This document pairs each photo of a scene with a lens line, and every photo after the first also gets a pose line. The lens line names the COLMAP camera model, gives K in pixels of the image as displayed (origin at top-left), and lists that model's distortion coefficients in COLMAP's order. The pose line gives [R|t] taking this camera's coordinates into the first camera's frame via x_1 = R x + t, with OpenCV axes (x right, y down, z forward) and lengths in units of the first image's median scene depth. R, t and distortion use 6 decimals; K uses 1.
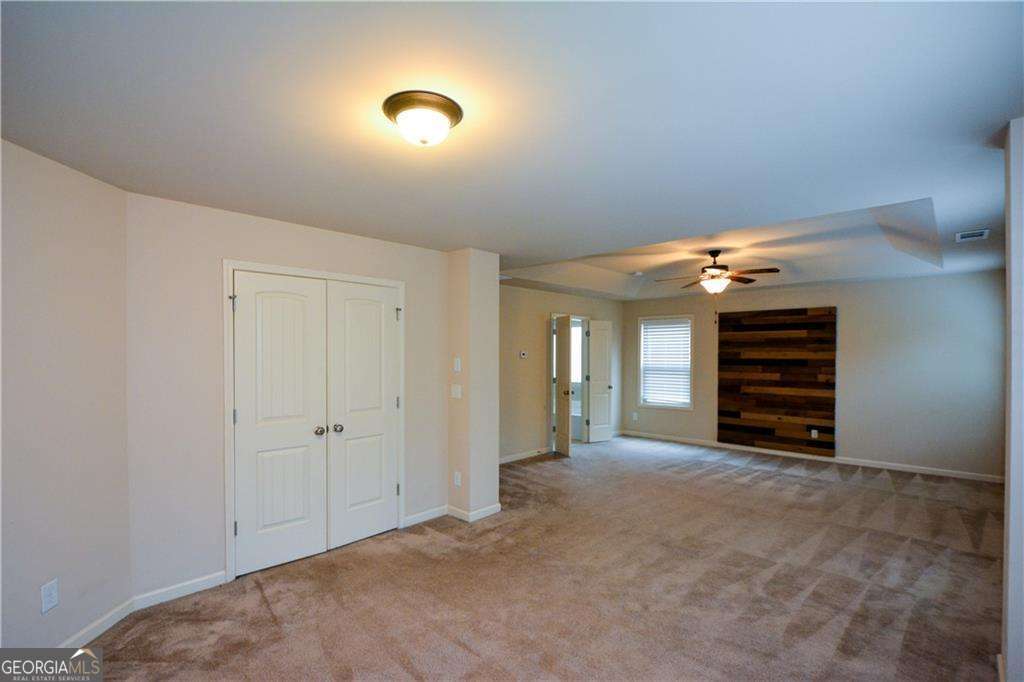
lens RADIAL K [[479.9, 0, 510.9], [0, 479.9, 357.5], [0, 0, 1]] dist [0.000176, -0.000007]
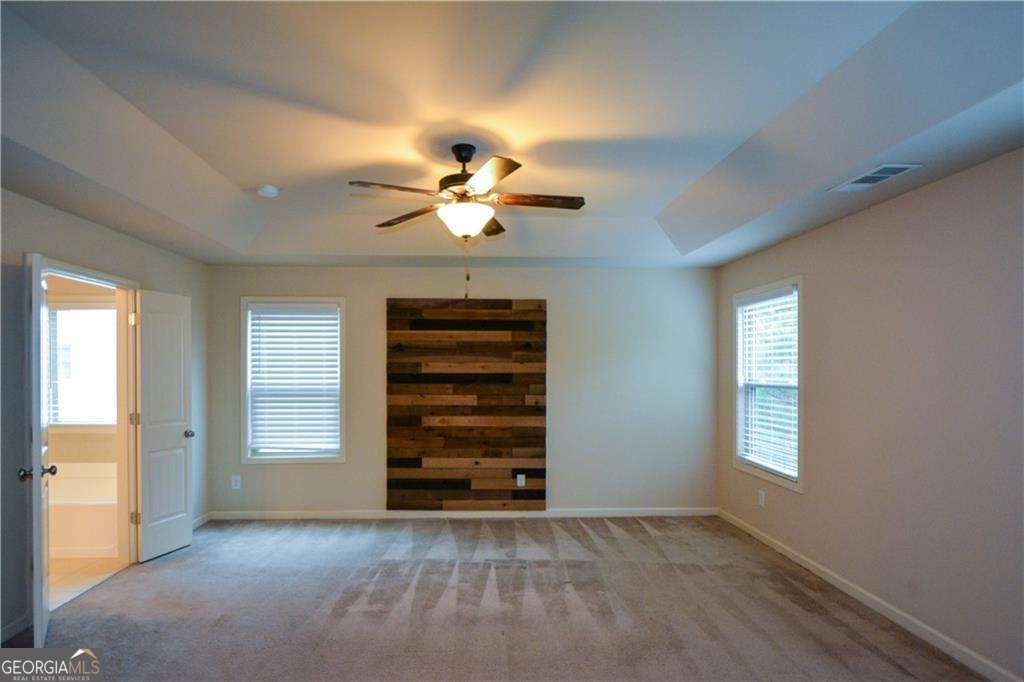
lens RADIAL K [[566.7, 0, 509.7], [0, 566.7, 371.7], [0, 0, 1]] dist [0.000236, 0.000051]
pose [[0.714930, -0.003205, 0.699188, 0.045240], [0.004334, 0.999991, 0.000153, 0.001017], [-0.699182, 0.002921, 0.714937, 0.412901]]
